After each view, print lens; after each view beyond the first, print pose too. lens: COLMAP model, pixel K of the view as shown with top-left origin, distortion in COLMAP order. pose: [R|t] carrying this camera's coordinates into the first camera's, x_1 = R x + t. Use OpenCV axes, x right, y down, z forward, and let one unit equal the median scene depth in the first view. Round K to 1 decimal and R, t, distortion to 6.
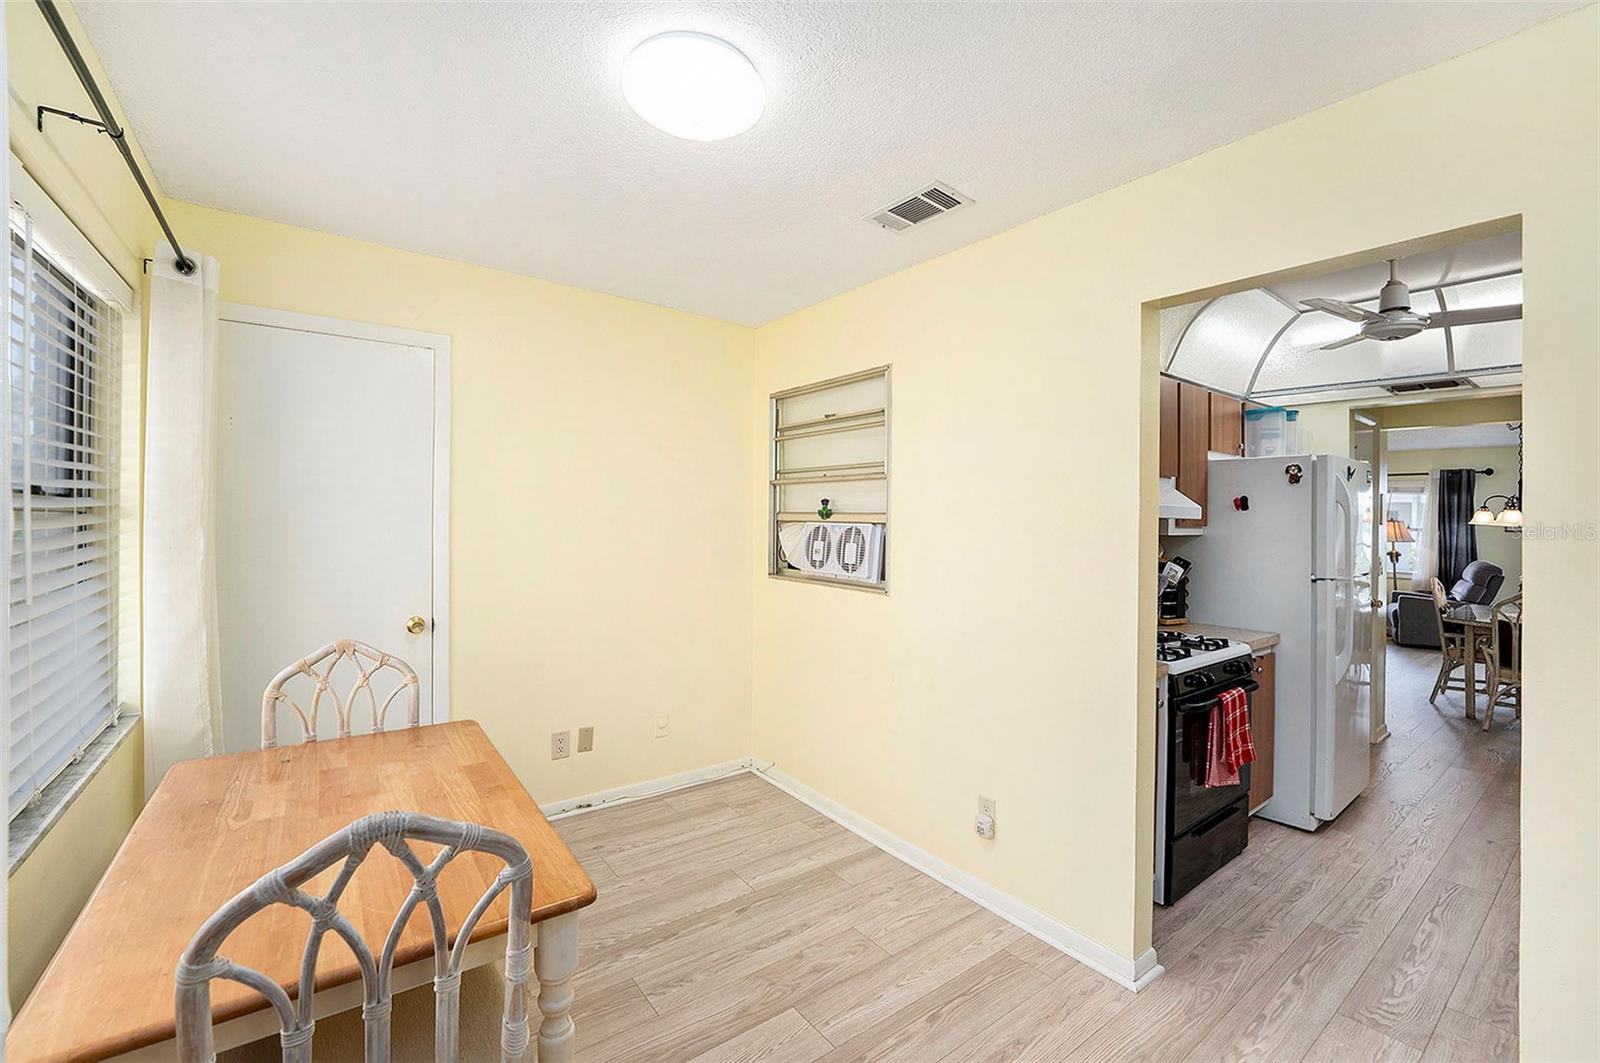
lens RADIAL K [[665.9, 0, 798.8], [0, 665.9, 510.4], [0, 0, 1]] dist [-0.033950, 0.000105]
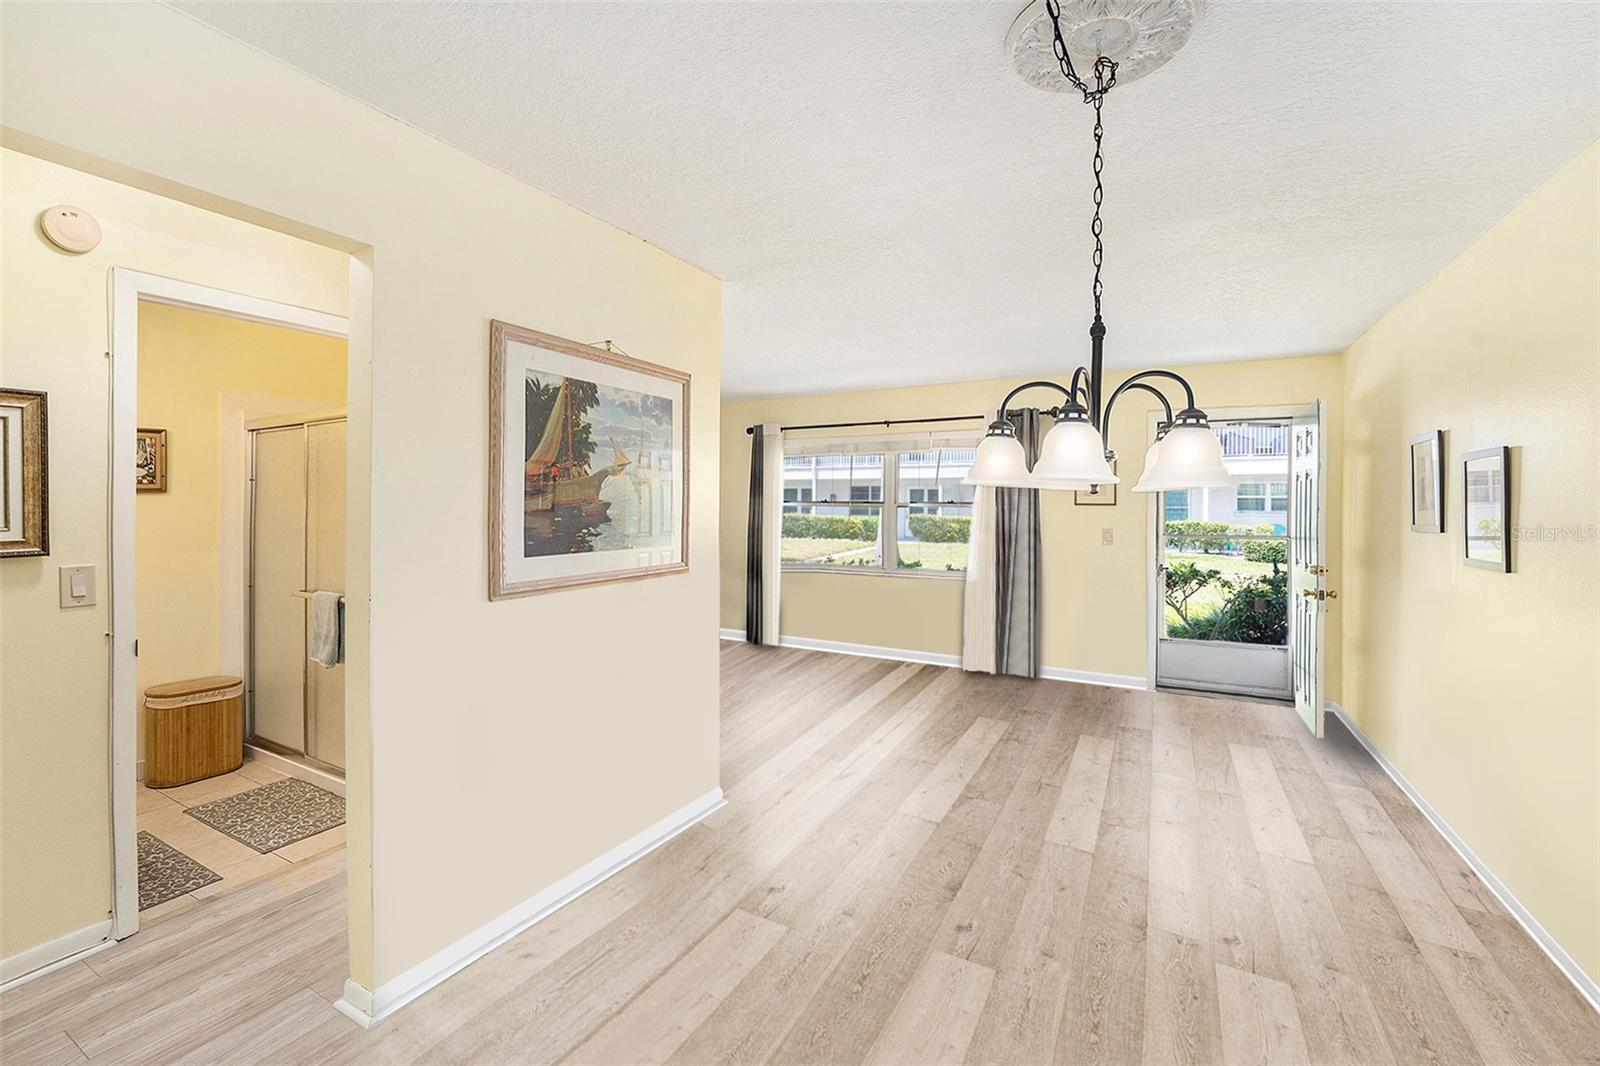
lens RADIAL K [[679.7, 0, 820.6], [0, 679.7, 505.7], [0, 0, 1]] dist [-0.041124, 0.000078]
pose [[0.893694, -0.014633, 0.448439, 0.947640], [0.003794, 0.999679, 0.025058, 0.026269], [-0.448662, -0.020693, 0.893462, 0.838510]]
